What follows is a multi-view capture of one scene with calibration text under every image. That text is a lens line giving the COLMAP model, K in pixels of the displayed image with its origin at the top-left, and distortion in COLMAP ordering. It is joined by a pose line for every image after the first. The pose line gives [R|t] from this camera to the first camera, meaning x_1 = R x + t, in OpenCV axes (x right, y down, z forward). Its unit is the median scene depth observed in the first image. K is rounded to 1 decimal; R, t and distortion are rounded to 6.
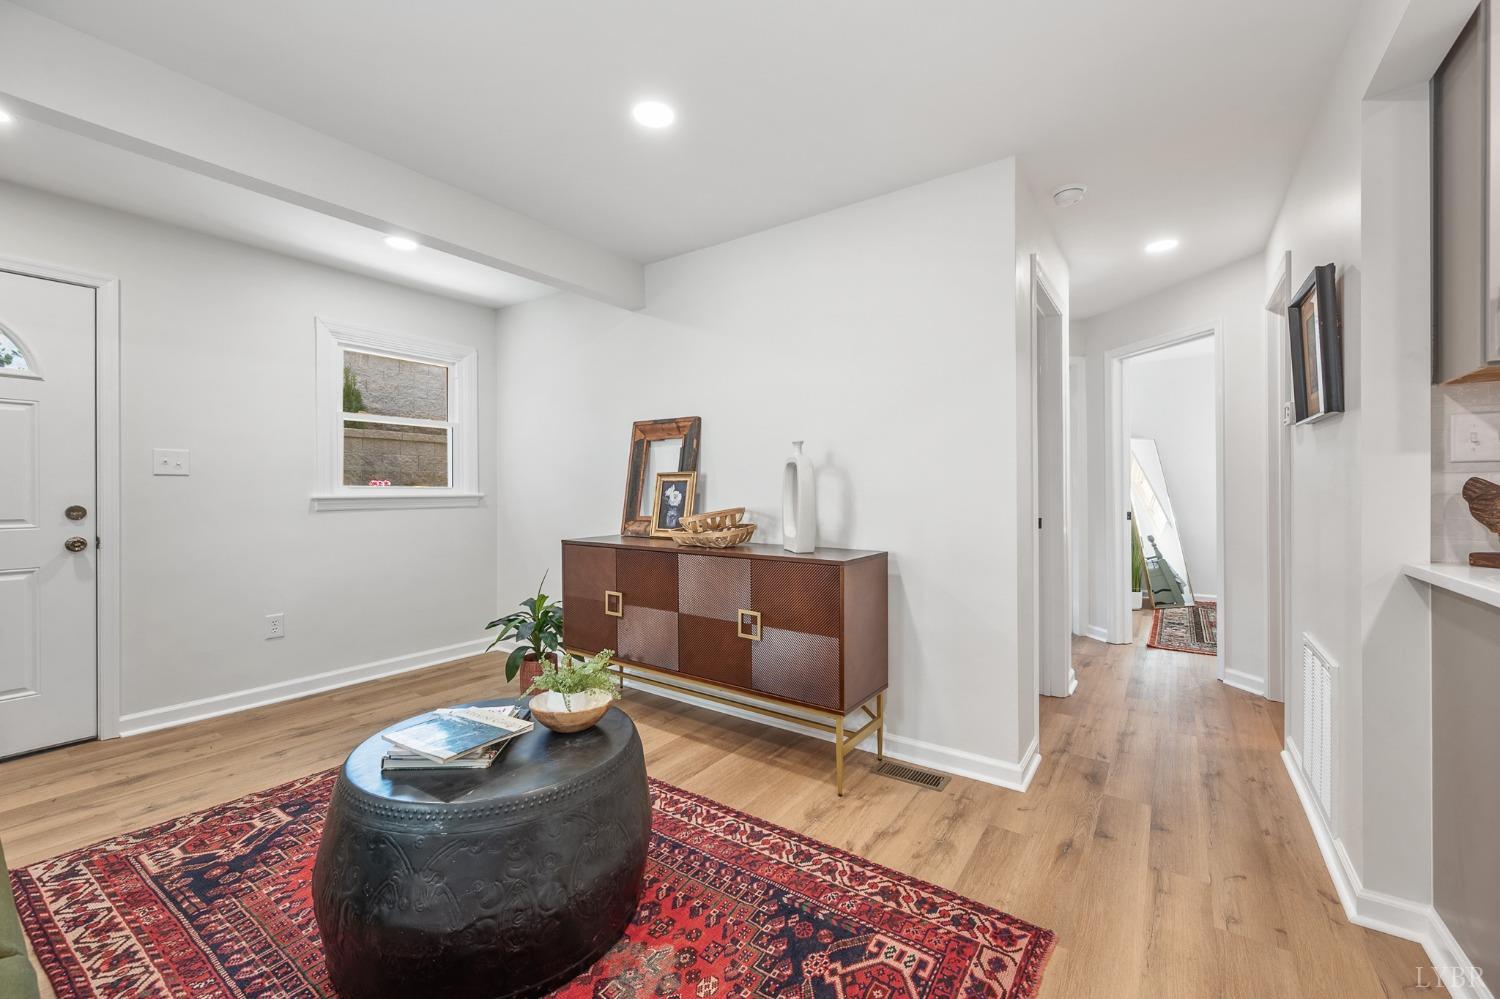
lens RADIAL K [[600.8, 0, 750.2], [0, 600.8, 492.9], [0, 0, 1]] dist [-0.005202, 0.001320]
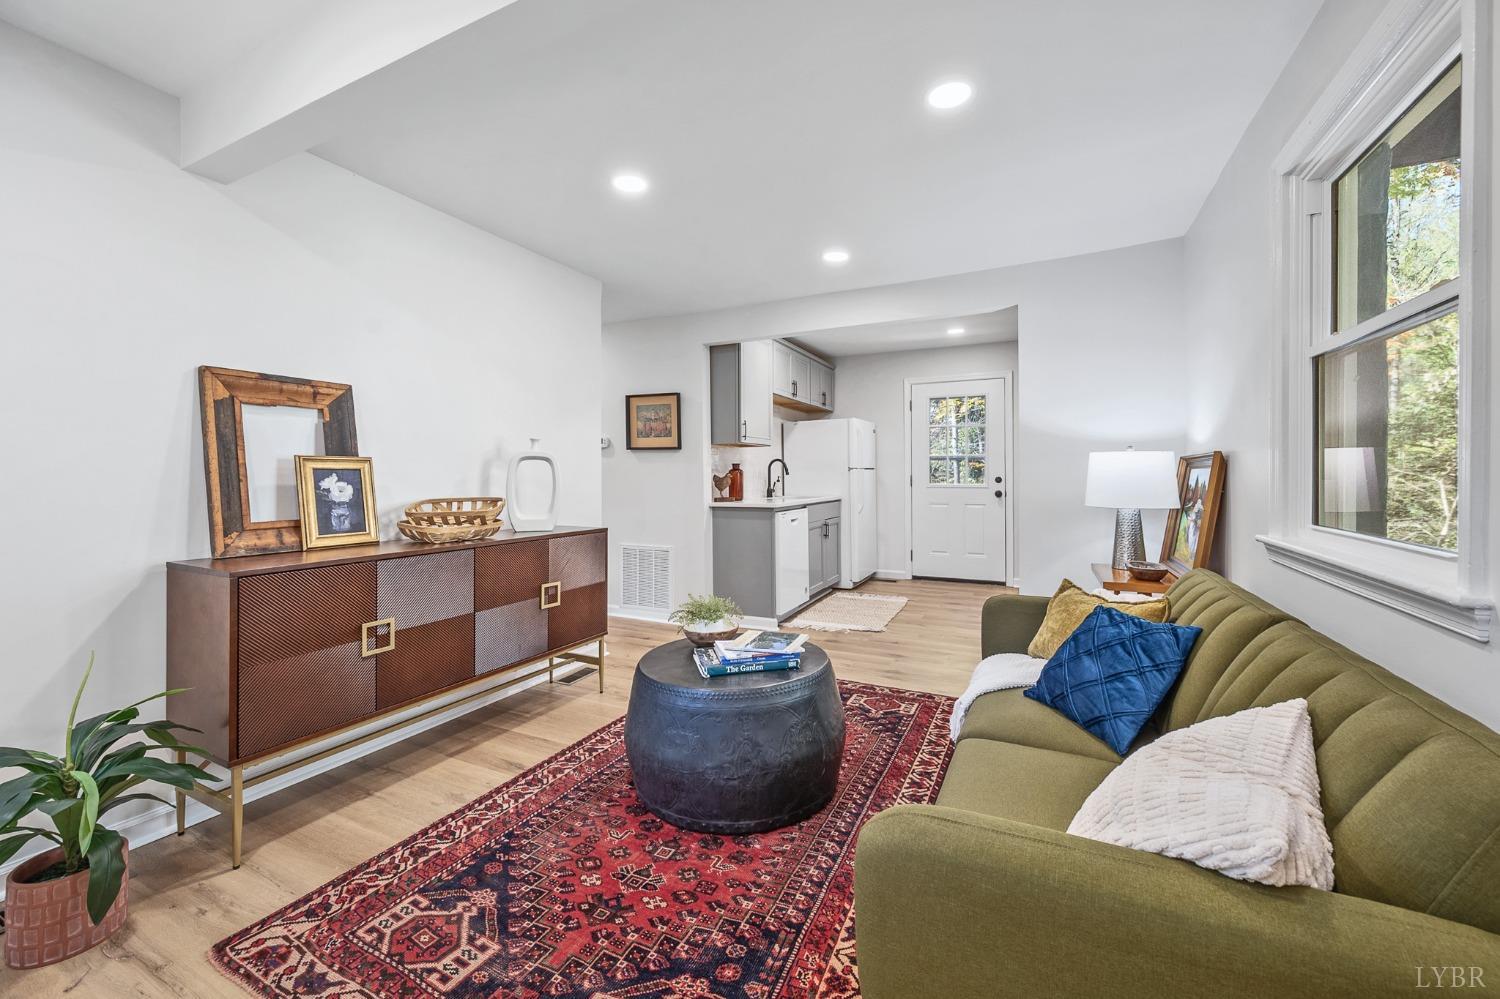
lens RADIAL K [[600.8, 0, 759.2], [0, 600.8, 481.5], [0, 0, 1]] dist [-0.005202, 0.001320]
pose [[-0.164768, -0.007134, 0.986307, -0.990713], [0.007592, 0.999935, 0.008500, -0.006620], [-0.986303, 0.008888, -0.164703, 0.645568]]
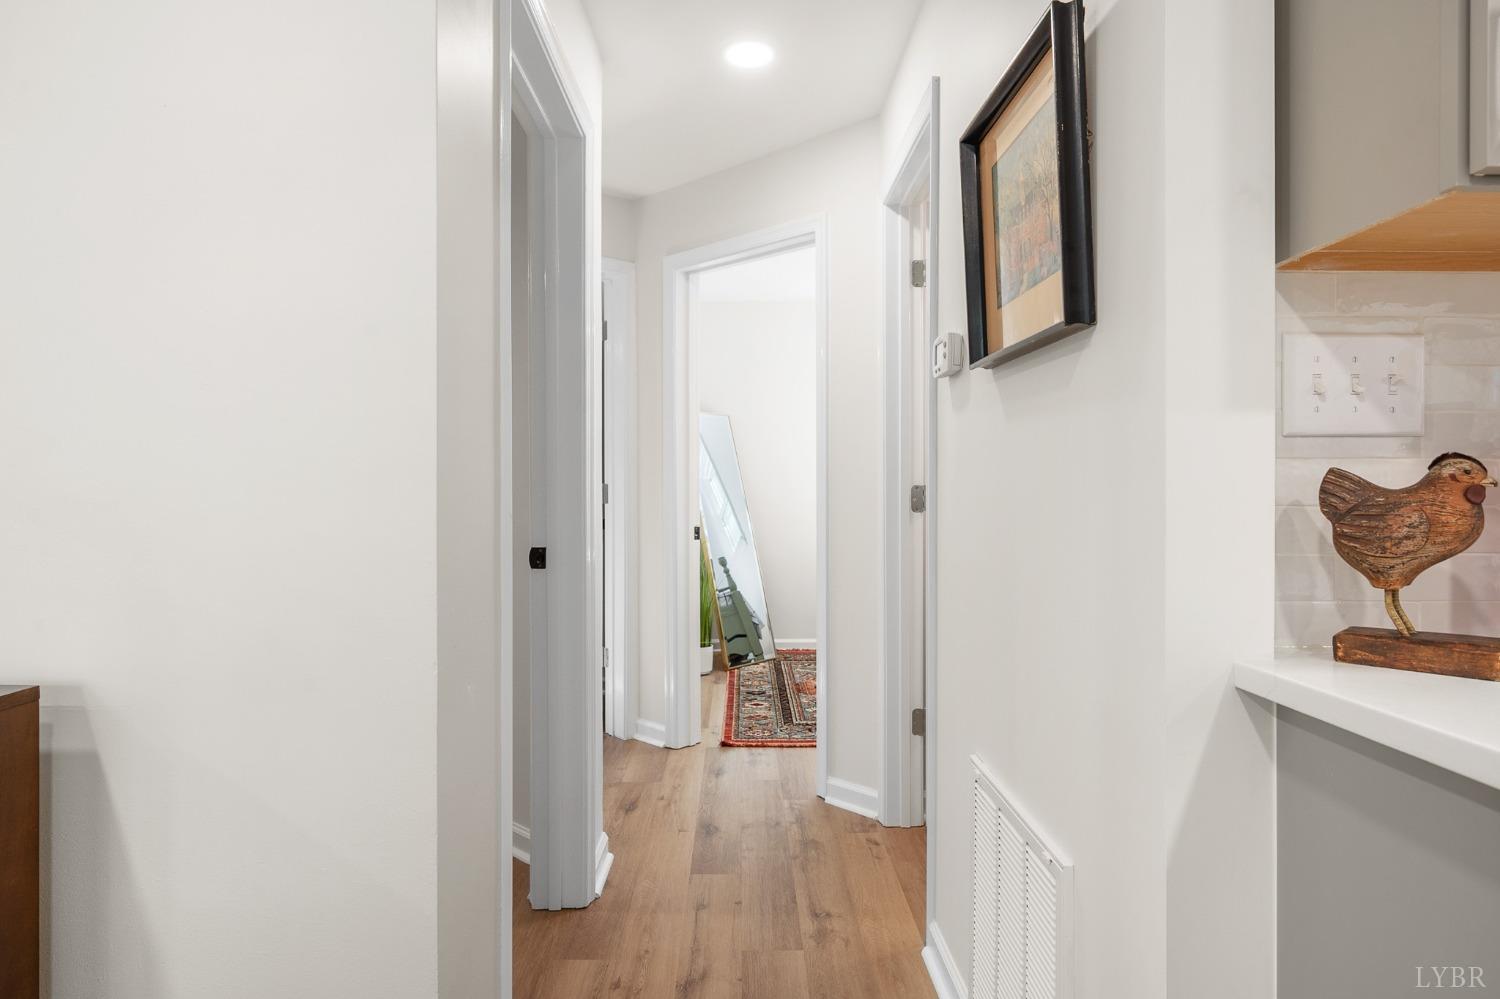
lens RADIAL K [[860.7, 0, 754.2], [0, 860.7, 502.1], [0, 0, 1]] dist [-0.000389, -0.001362]
pose [[0.806910, -0.001356, 0.590672, 0.225897], [-0.004469, 0.999955, 0.008401, -0.001557], [-0.590657, -0.009418, 0.806868, 0.362114]]
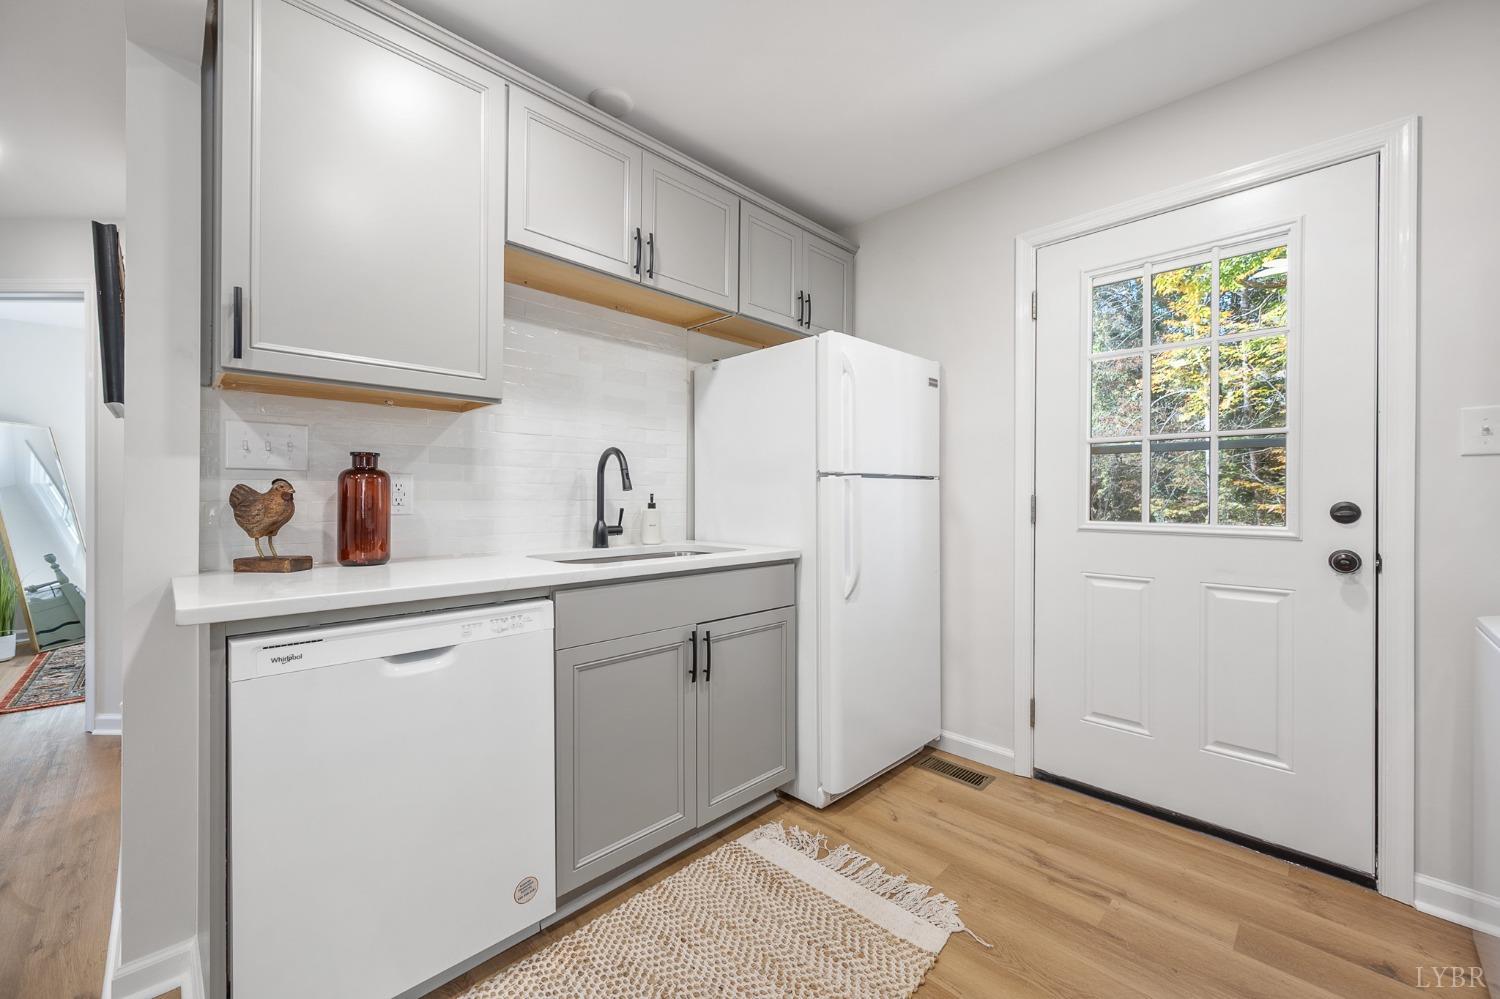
lens RADIAL K [[600.8, 0, 753.6], [0, 600.8, 496.9], [0, 0, 1]] dist [-0.005202, 0.001320]
pose [[0.186516, 0.002420, 0.982449, 0.186297], [-0.002092, 0.999996, -0.002066, -0.001901], [-0.982450, -0.001670, 0.186521, -0.023005]]
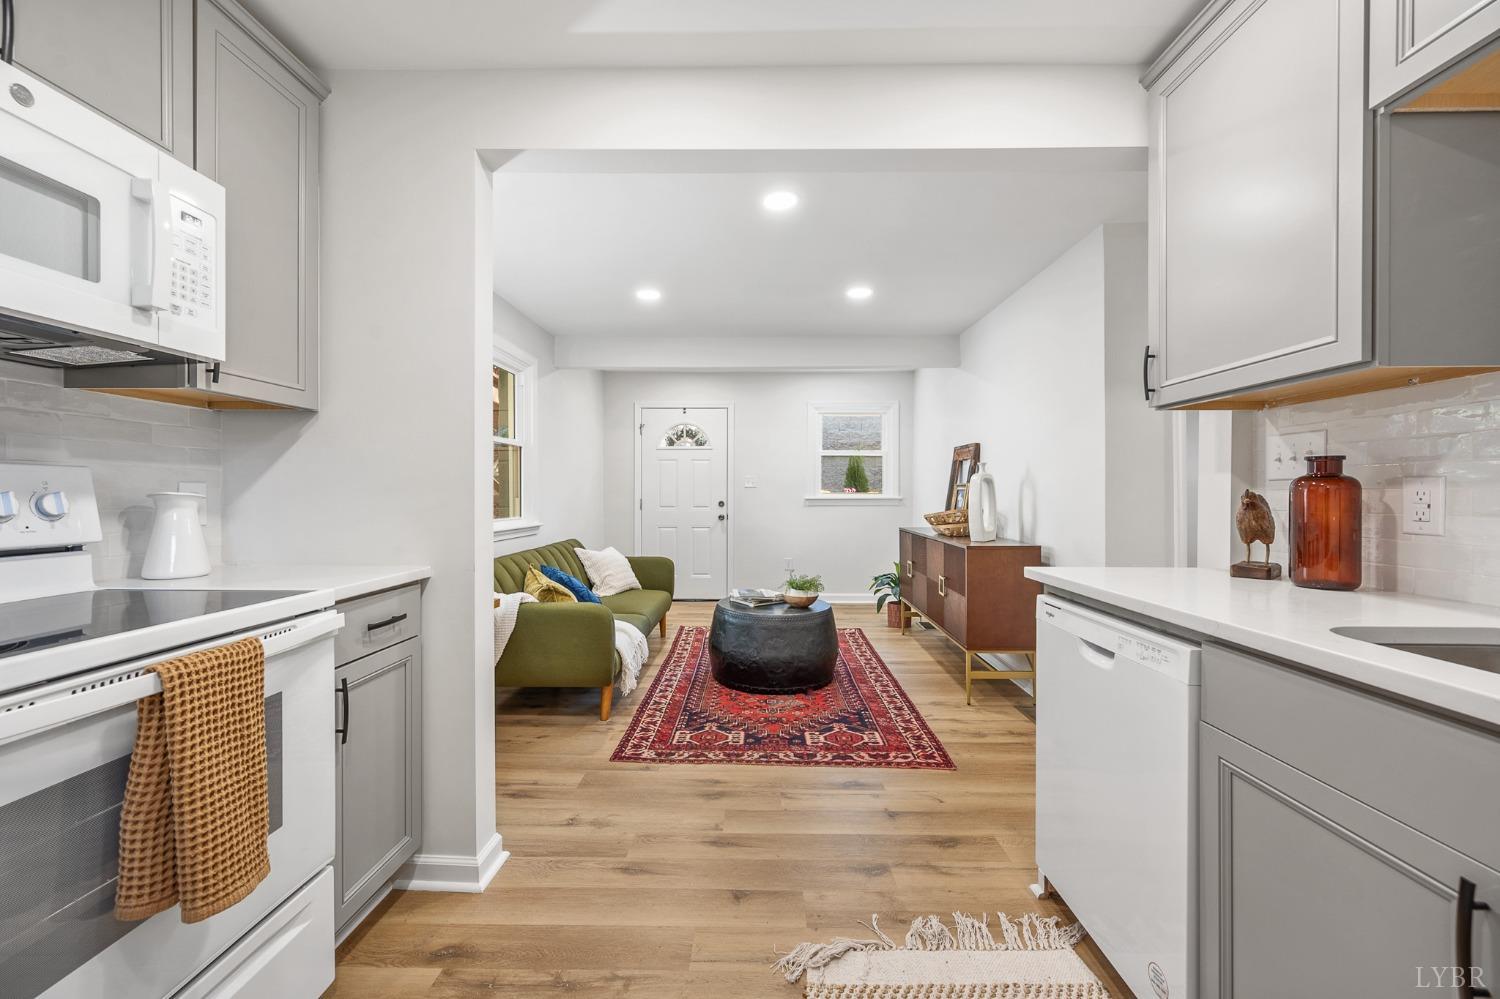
lens RADIAL K [[600.8, 0, 745.7], [0, 600.8, 503.0], [0, 0, 1]] dist [-0.005202, 0.001320]
pose [[0.549620, 0.018400, -0.835212, 0.806781], [-0.005837, 0.999818, 0.018185, -0.012285], [0.835394, -0.005119, 0.549627, -0.203634]]
